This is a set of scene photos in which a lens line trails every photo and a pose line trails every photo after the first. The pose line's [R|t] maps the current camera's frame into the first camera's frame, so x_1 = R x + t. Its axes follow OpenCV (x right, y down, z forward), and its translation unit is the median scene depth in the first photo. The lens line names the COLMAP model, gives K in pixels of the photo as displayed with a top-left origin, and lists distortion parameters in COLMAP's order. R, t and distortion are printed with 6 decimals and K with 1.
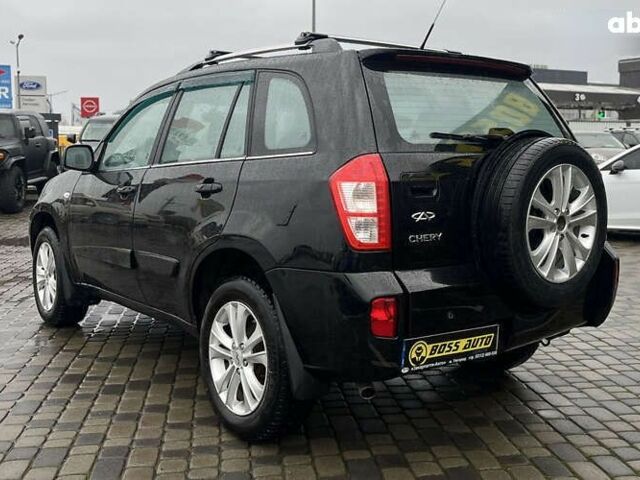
lens RADIAL K [[781.4, 0, 309.2], [0, 781.4, 220.5], [0, 0, 1]] dist [0.072092, 0.000000]
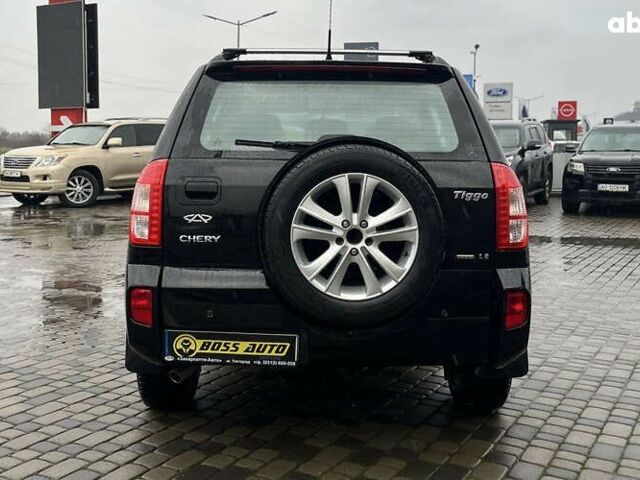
lens RADIAL K [[781.4, 0, 312.2], [0, 781.4, 206.5], [0, 0, 1]] dist [0.072092, 0.000000]
pose [[0.804432, 0.054791, -0.591512, 0.874249], [-0.067887, 0.997693, 0.000092, -0.031266], [0.590152, 0.040082, 0.806296, 0.223676]]
